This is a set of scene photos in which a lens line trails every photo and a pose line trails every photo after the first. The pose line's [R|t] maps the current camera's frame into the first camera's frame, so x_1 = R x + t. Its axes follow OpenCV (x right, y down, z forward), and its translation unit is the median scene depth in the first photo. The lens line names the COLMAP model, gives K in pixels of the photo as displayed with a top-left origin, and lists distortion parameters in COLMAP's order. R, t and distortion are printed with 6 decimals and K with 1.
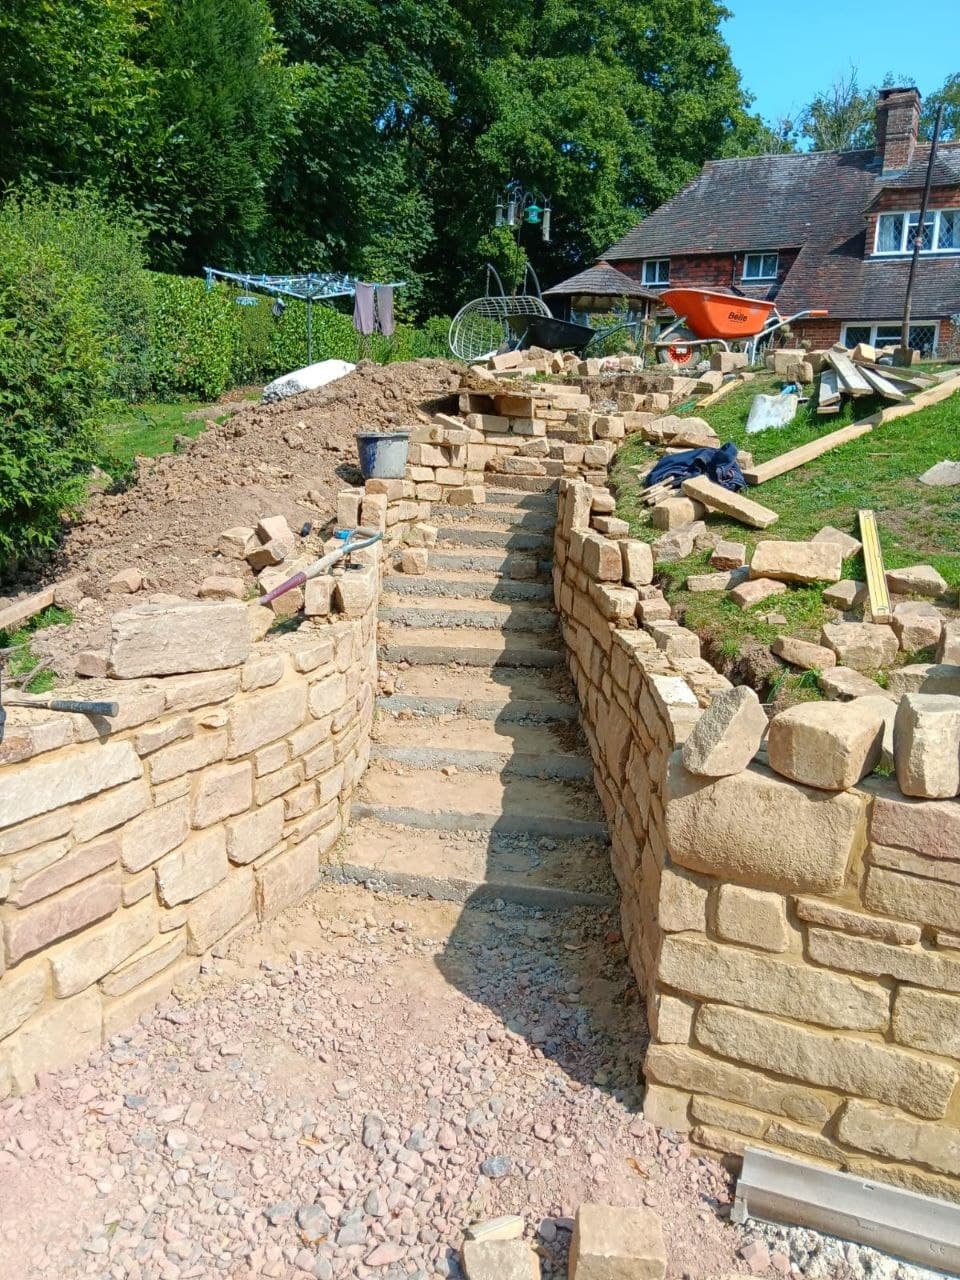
lens RADIAL K [[980.5, 0, 477.8], [0, 980.5, 655.8], [0, 0, 1]] dist [-0.023533, 0.000447]
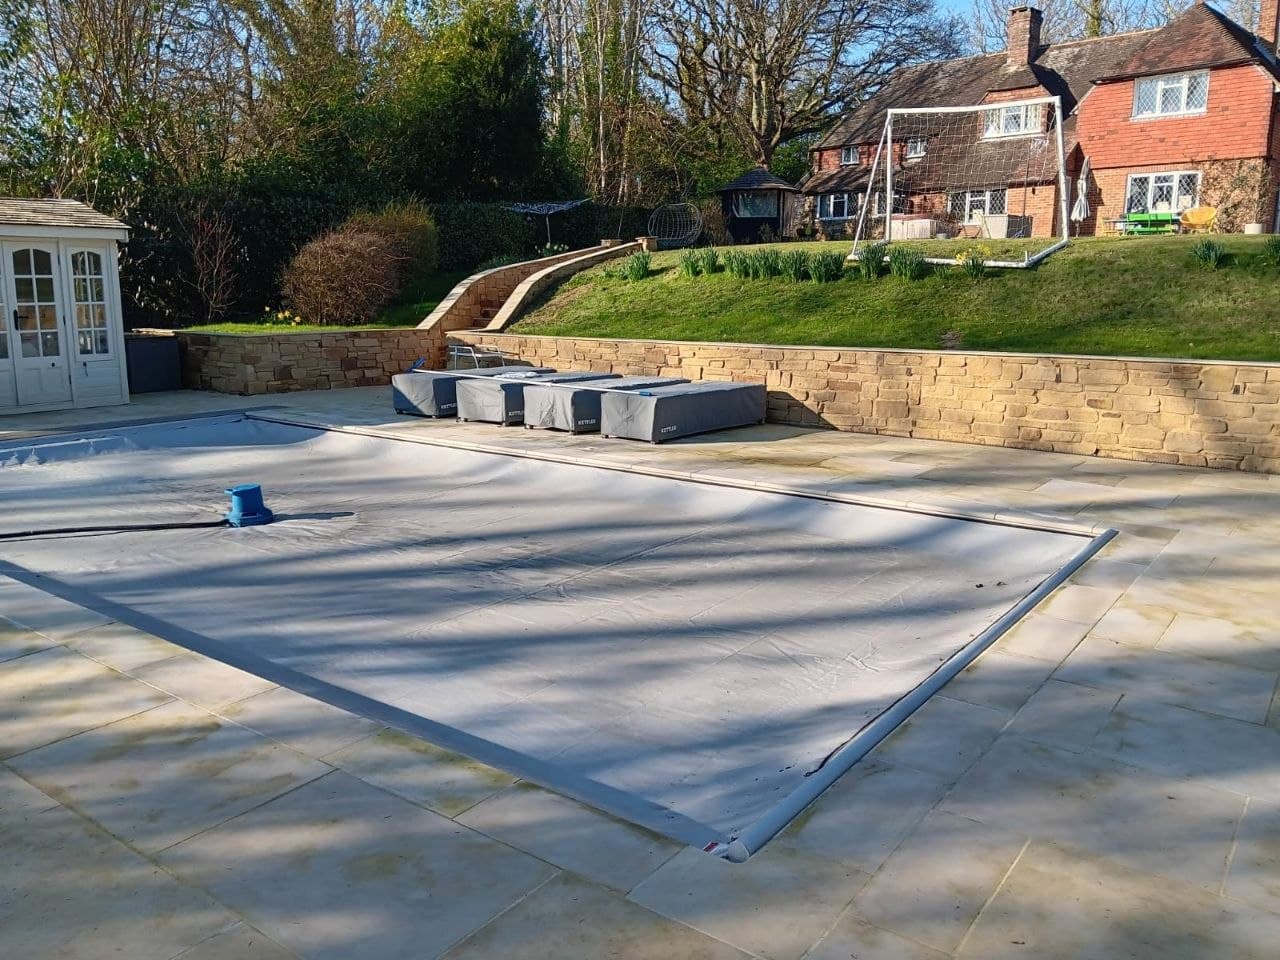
lens RADIAL K [[998.6, 0, 647.5], [0, 998.6, 478.7], [0, 0, 1]] dist [0.050838, -0.103382]
pose [[0.969496, 0.008859, -0.244945, 0.350921], [-0.014725, 0.999647, -0.022127, 0.134908], [0.244663, 0.025059, 0.969284, -0.586341]]
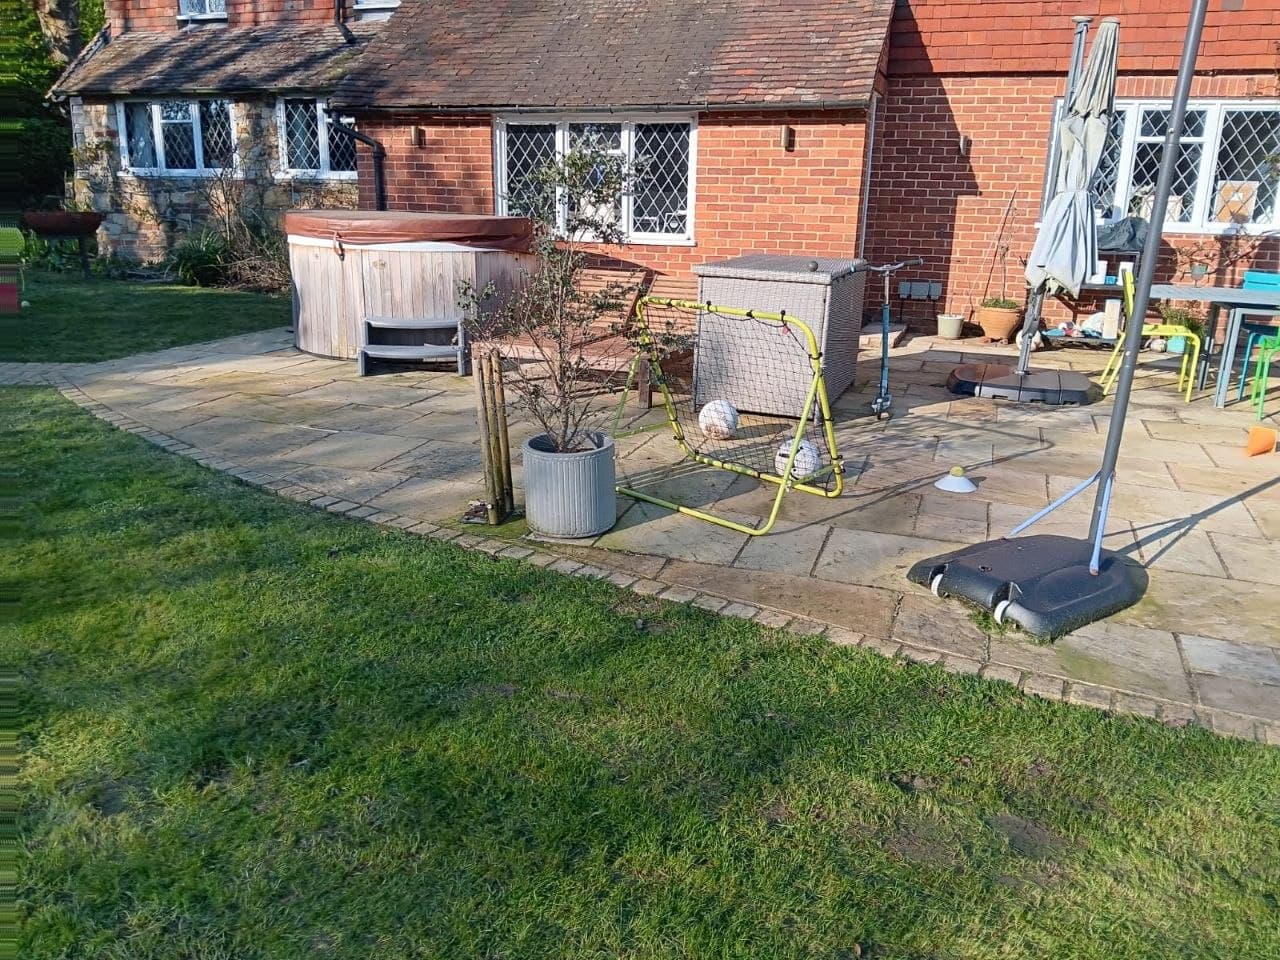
lens RADIAL K [[980.5, 0, 651.1], [0, 980.5, 478.7], [0, 0, 1]] dist [-0.023533, 0.000447]
pose [[0.969973, -0.096464, 0.223265, 0.371775], [0.075511, 0.992060, 0.100570, -0.250601], [-0.231194, -0.080691, 0.969556, 0.630496]]
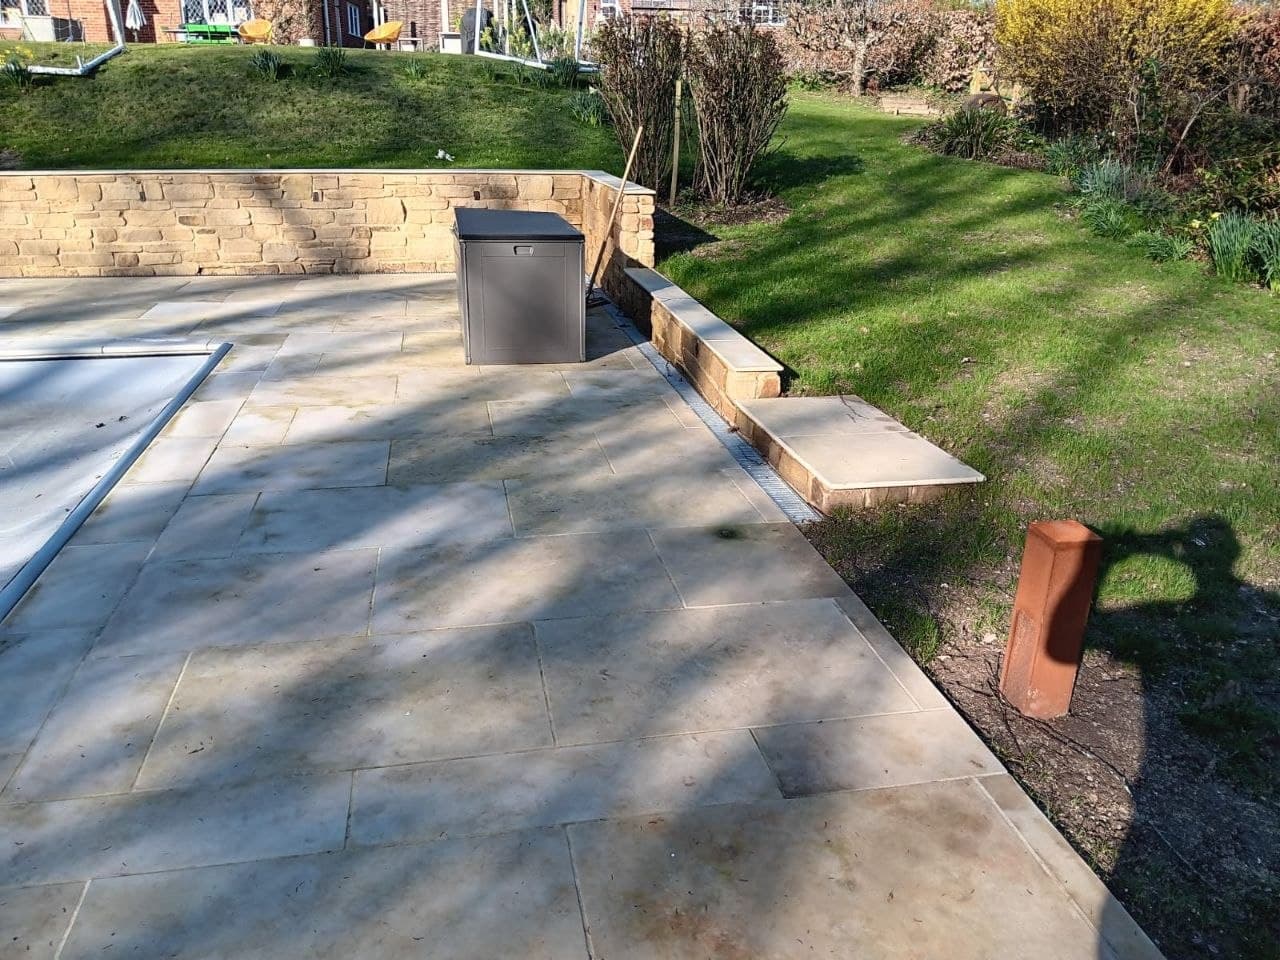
lens RADIAL K [[994.8, 0, 640.0], [0, 994.8, 480.0], [0, 0, 1]] dist [0.071974, -0.146681]
pose [[0.836199, -0.221451, 0.501728, 0.356161], [0.138667, 0.970497, 0.197247, 0.139312], [-0.530606, -0.095364, 0.842237, -0.583546]]
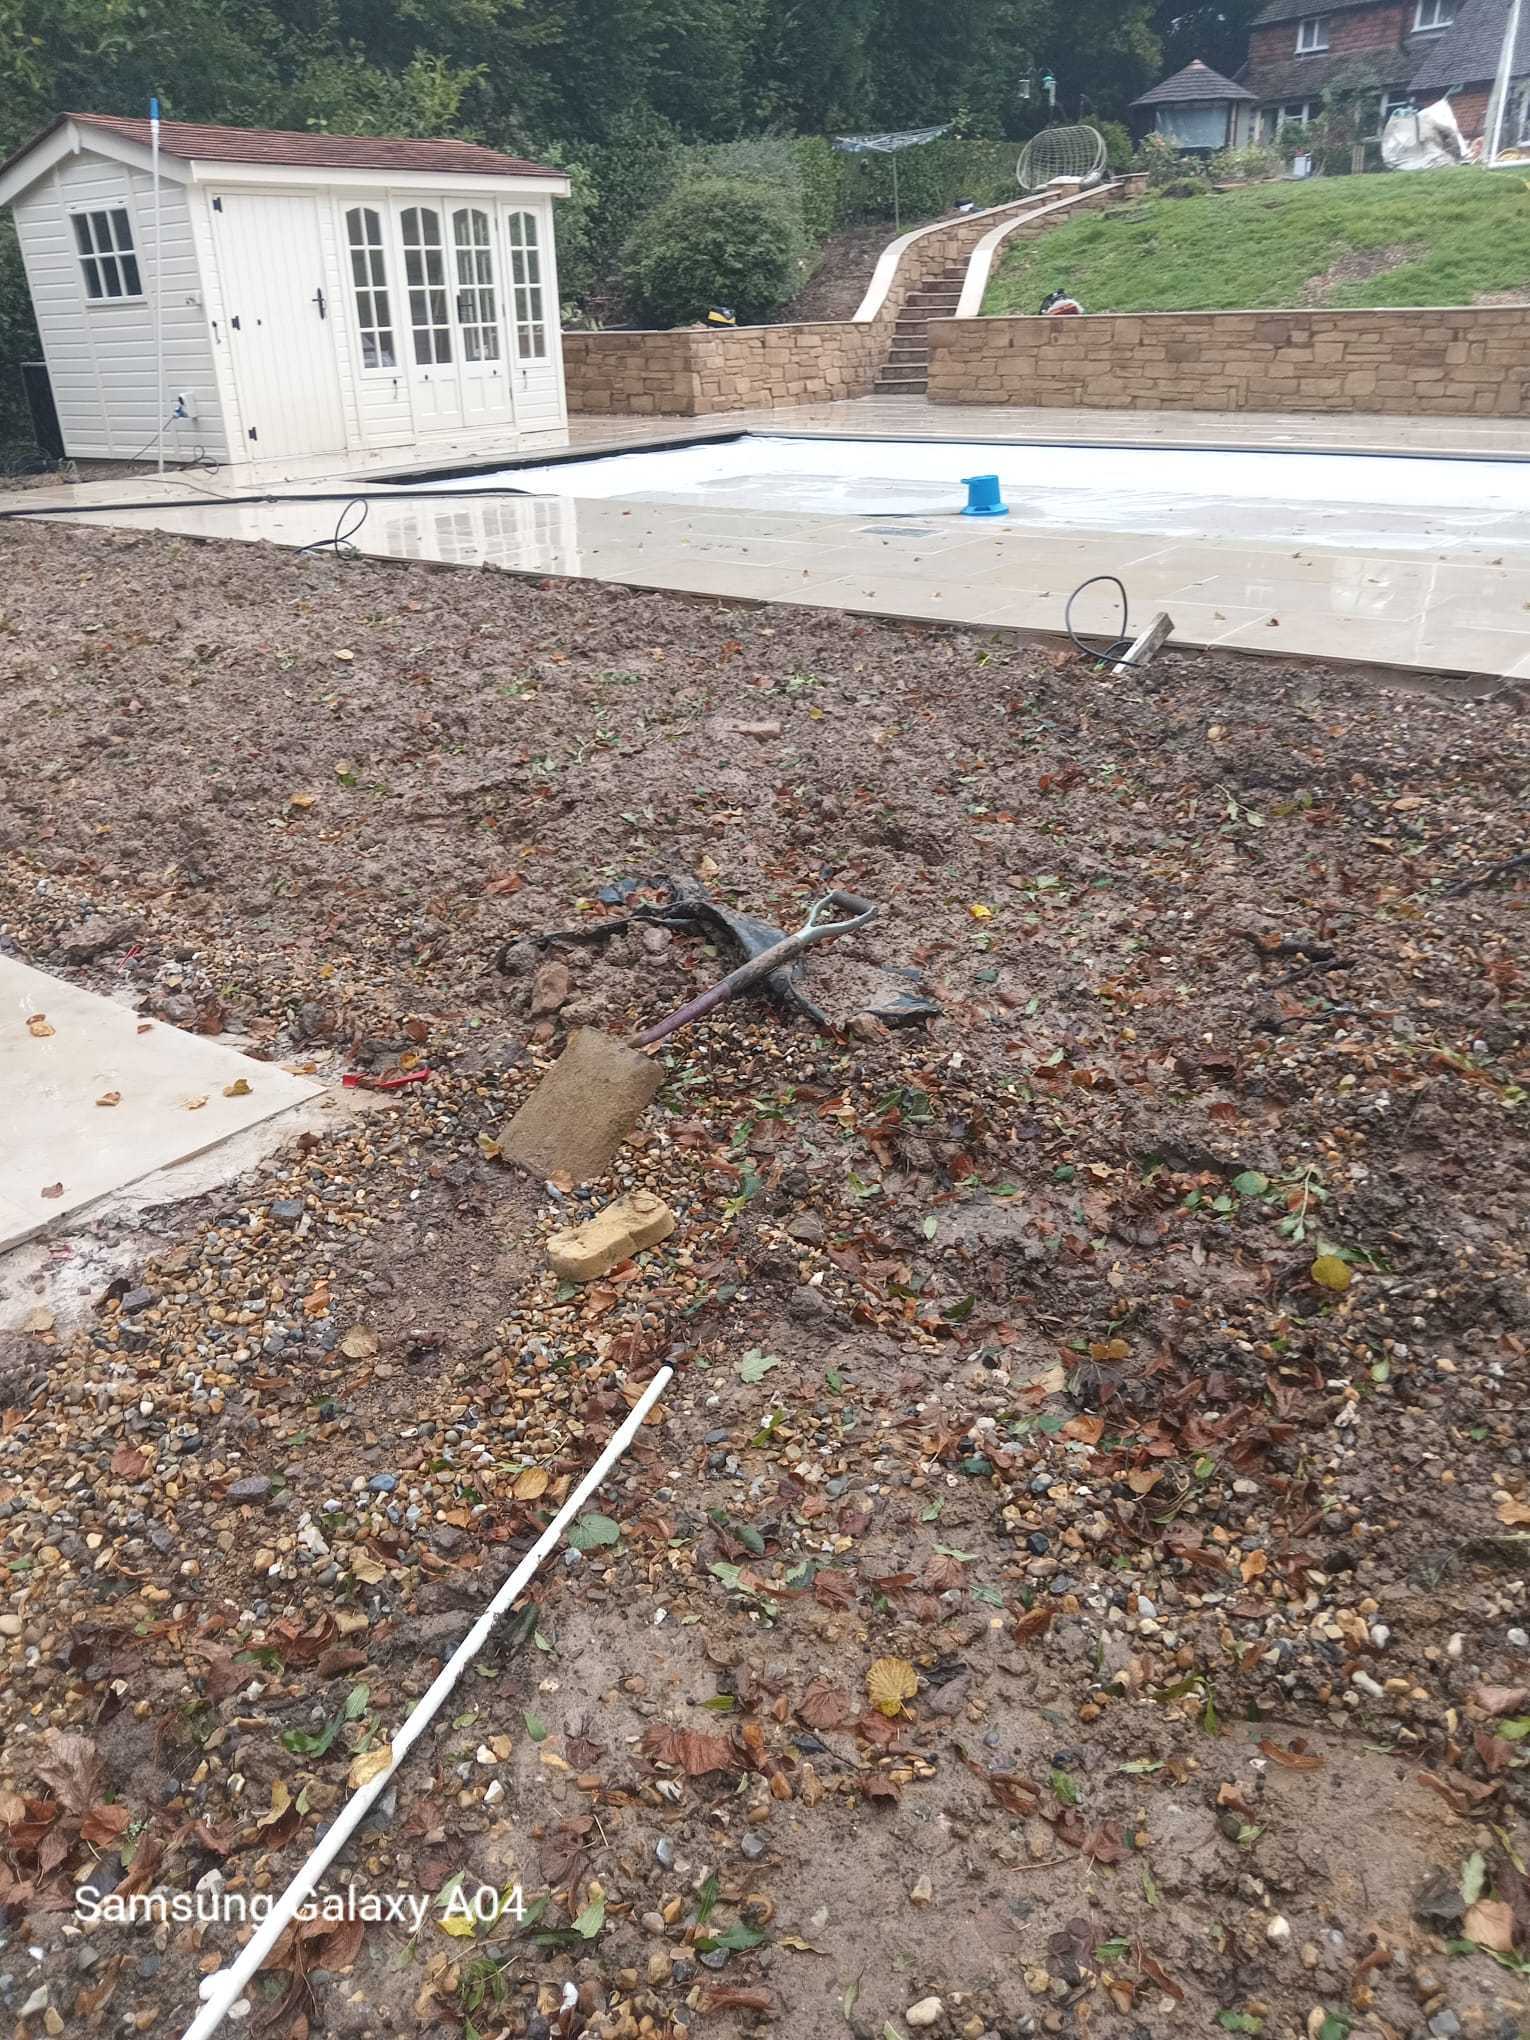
lens RADIAL K [[1562.7, 0, 761.5], [0, 1562.7, 1045.2], [0, 0, 1]] dist [-0.023533, 0.000447]
pose [[0.955200, 0.058647, -0.290092, 0.201533], [0.011175, 0.972324, 0.233367, 0.196536], [0.295750, -0.226154, 0.928109, -0.799310]]
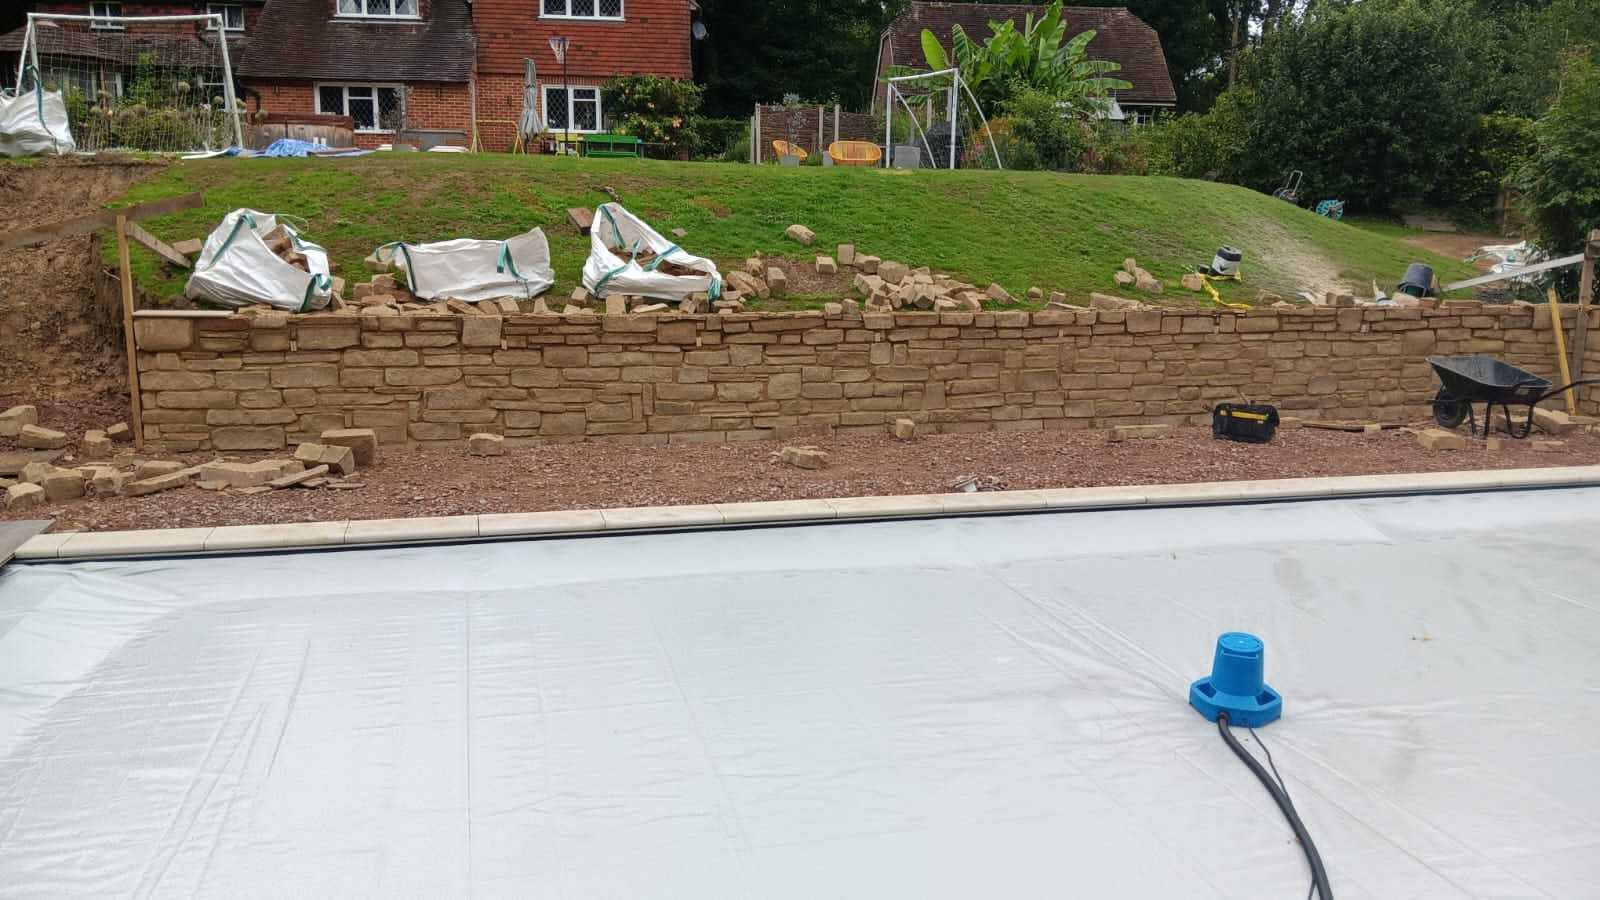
lens RADIAL K [[1246.8, 0, 800.0], [0, 1246.8, 450.0], [0, 0, 1]] dist [0.092306, -0.209770]
pose [[0.796500, -0.137175, 0.588872, -0.062027], [0.143132, 0.989020, 0.036789, 0.077638], [-0.587453, 0.054984, 0.807388, -0.402315]]
